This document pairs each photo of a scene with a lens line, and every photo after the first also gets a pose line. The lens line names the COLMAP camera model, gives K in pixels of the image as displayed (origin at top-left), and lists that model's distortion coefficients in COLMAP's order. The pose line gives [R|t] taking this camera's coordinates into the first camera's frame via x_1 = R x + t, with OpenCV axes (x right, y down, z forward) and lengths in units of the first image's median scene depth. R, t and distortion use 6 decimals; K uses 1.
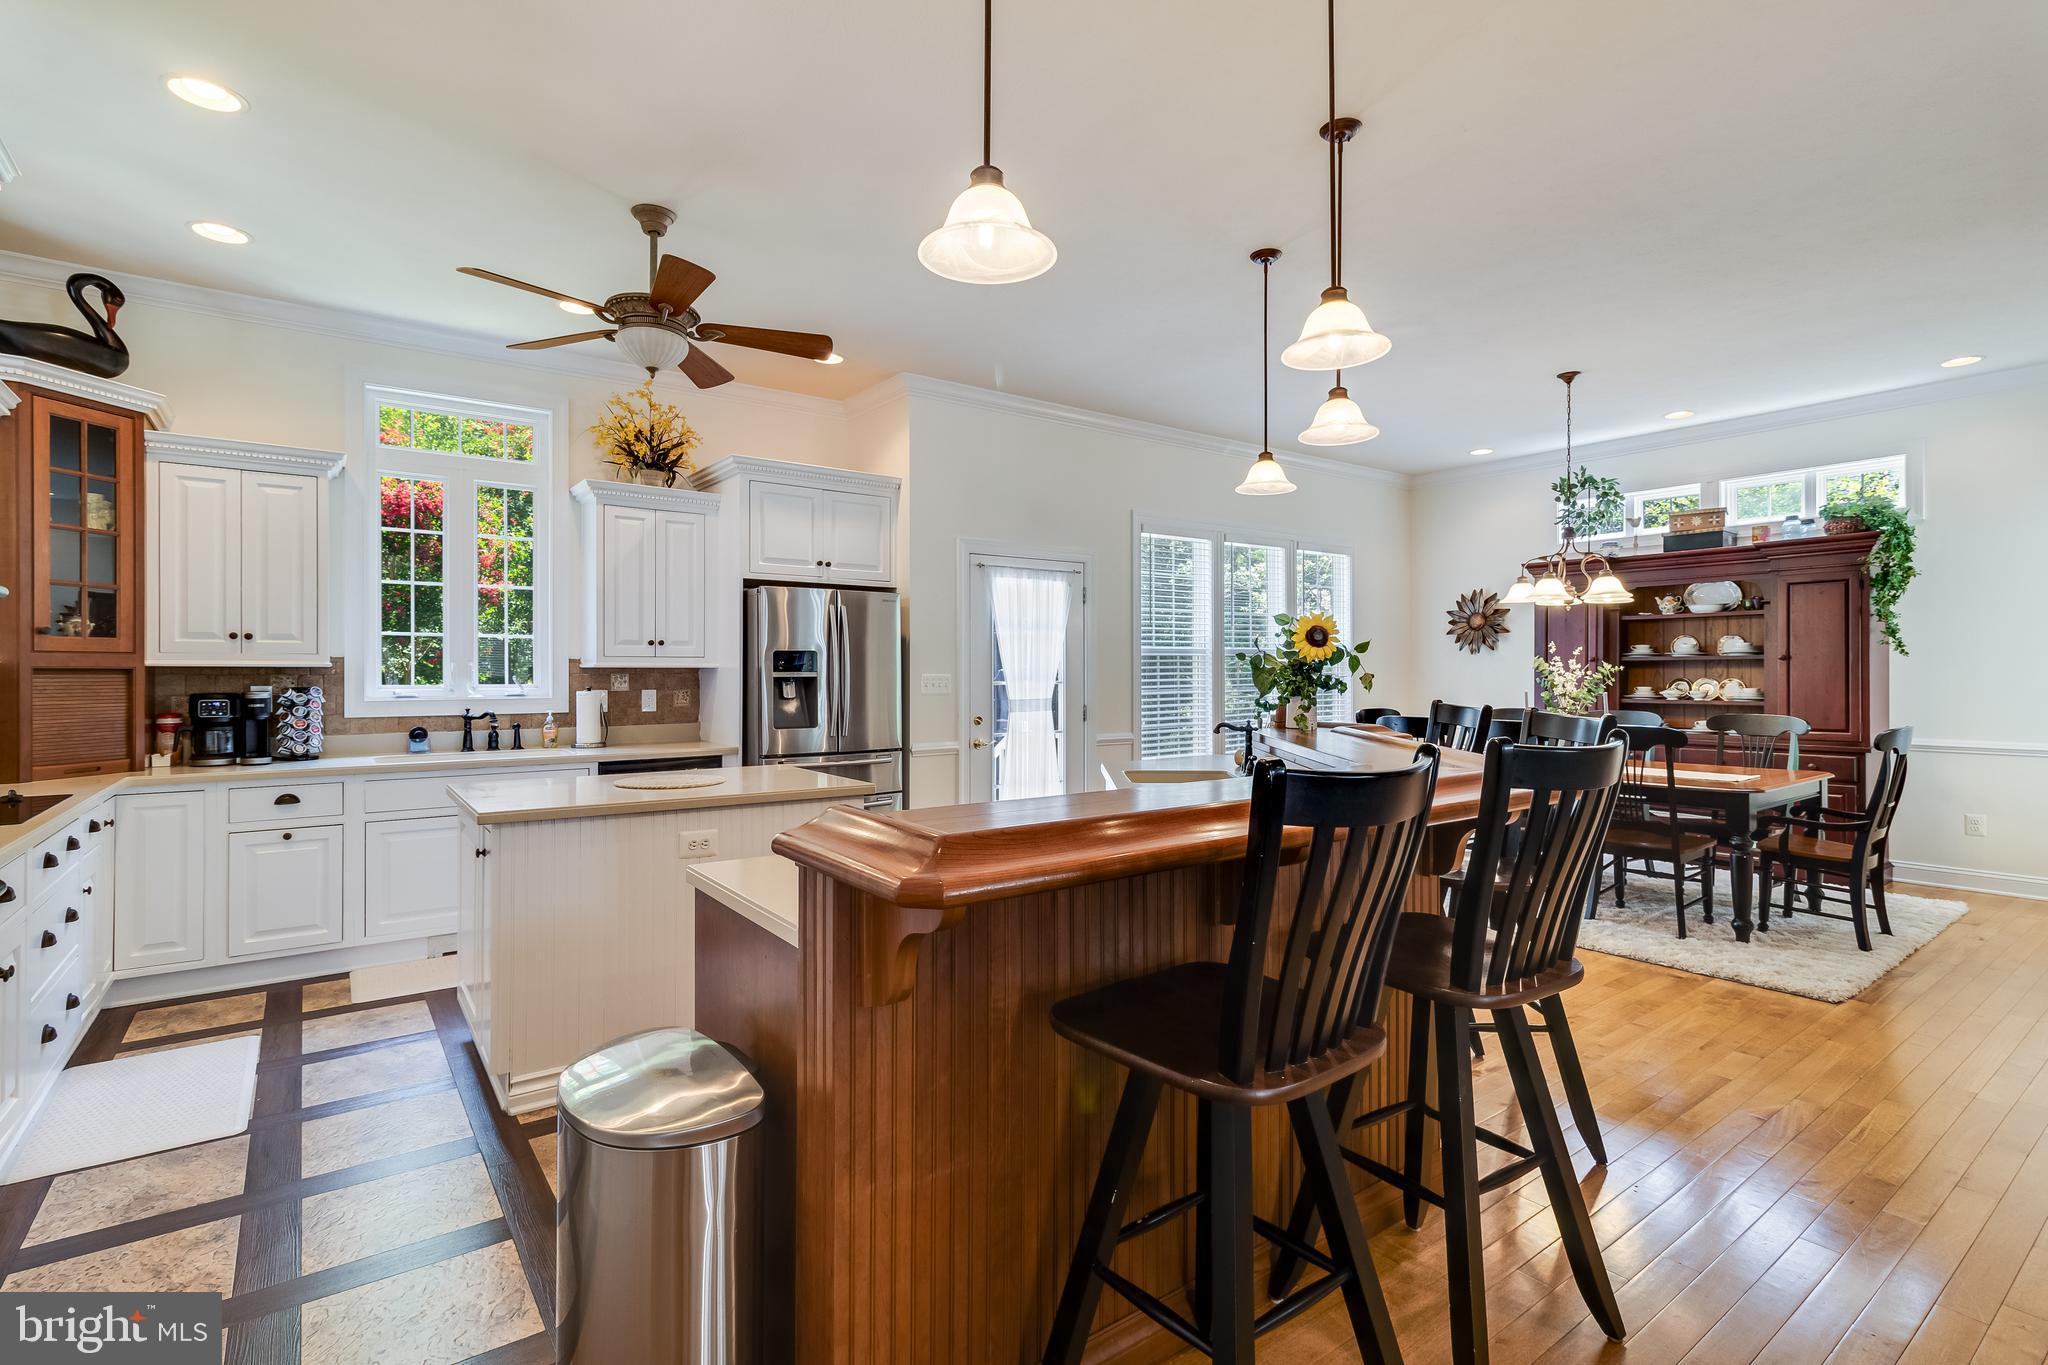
lens RADIAL K [[932.4, 0, 1022.6], [0, 932.4, 669.6], [0, 0, 1]] dist [0.002141, -0.000391]
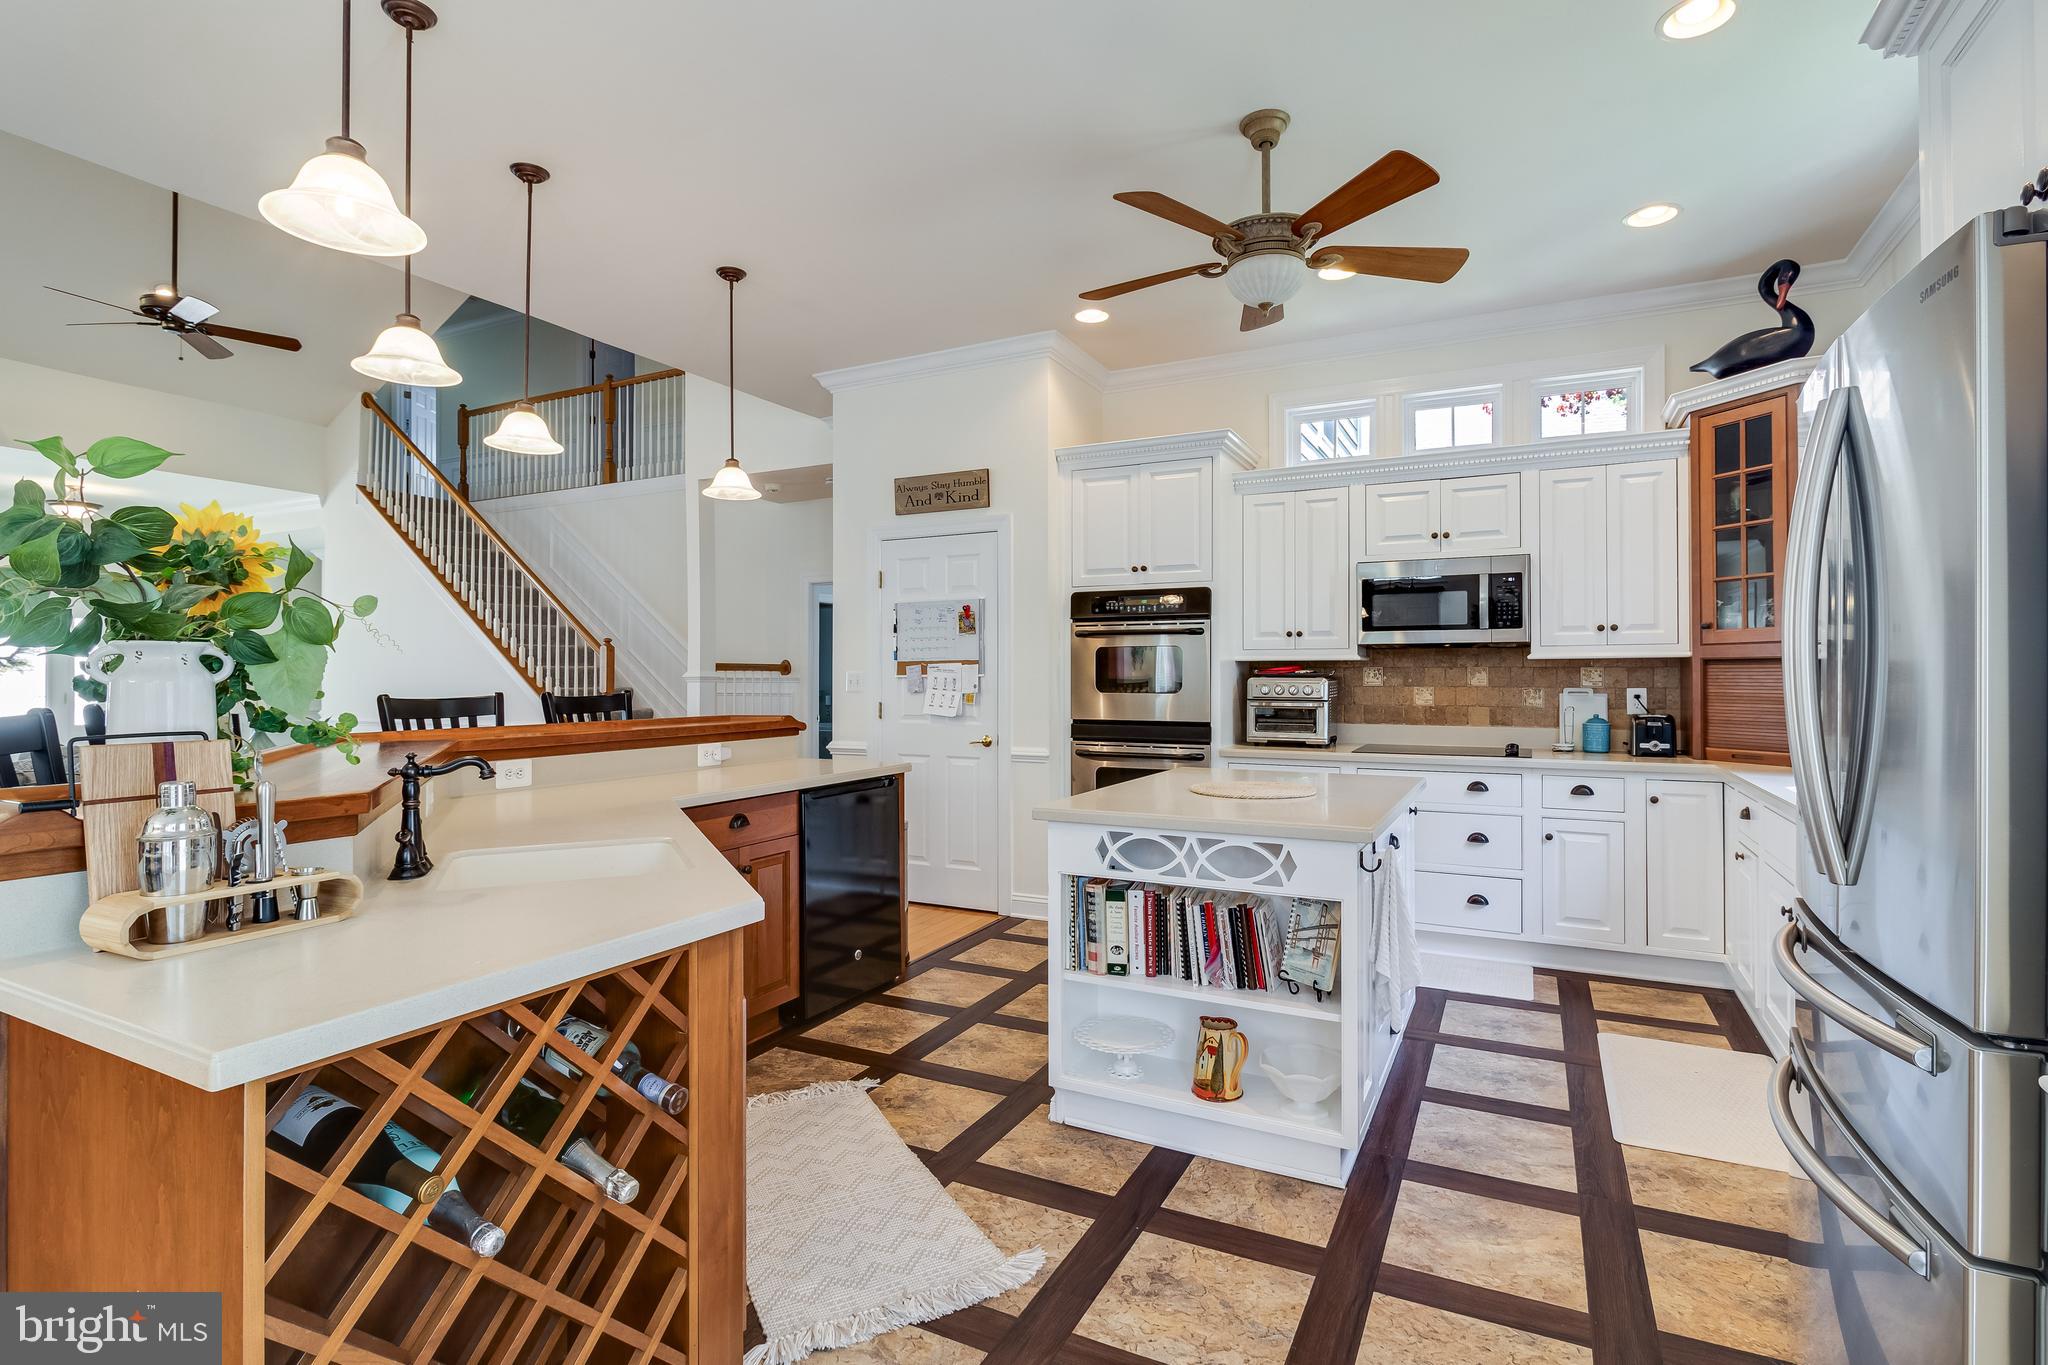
lens RADIAL K [[995.1, 0, 1028.2], [0, 995.1, 679.8], [0, 0, 1]] dist [-0.015589, -0.000939]
pose [[-0.891504, 0.003112, -0.453001, 0.130008], [0.004738, 0.999986, -0.002456, 0.013778], [0.452987, -0.004336, -0.891507, 1.066783]]
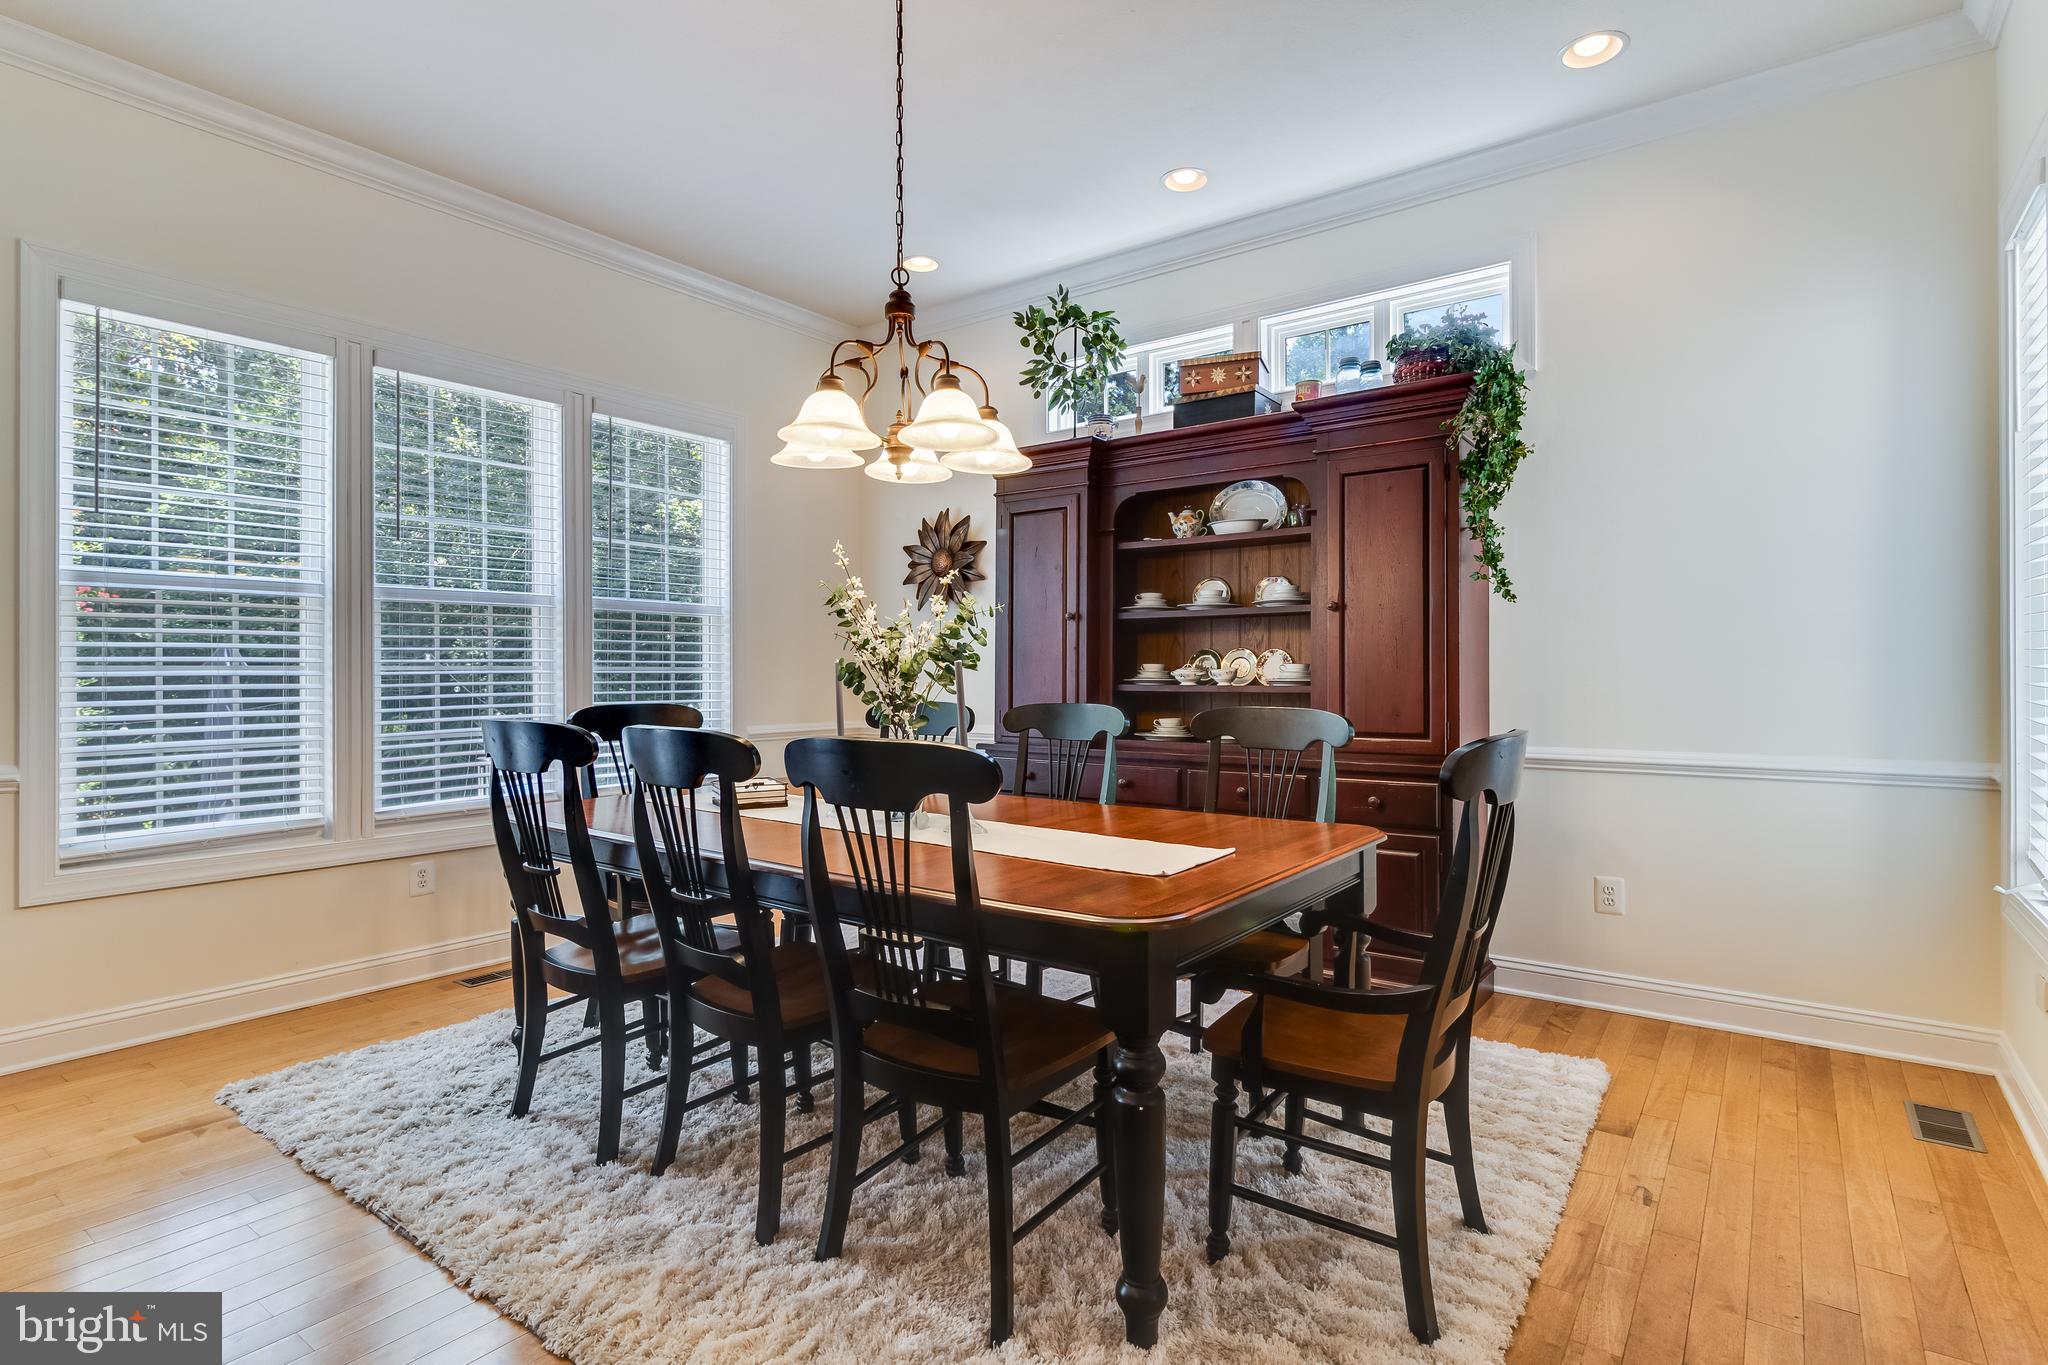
lens RADIAL K [[995.1, 0, 1009.2], [0, 995.1, 668.9], [0, 0, 1]] dist [-0.015589, -0.000939]
pose [[0.959565, -0.003372, 0.281466, 0.489433], [0.003222, 0.999994, 0.000995, 0.024820], [-0.281467, -0.000047, 0.959571, 0.515389]]
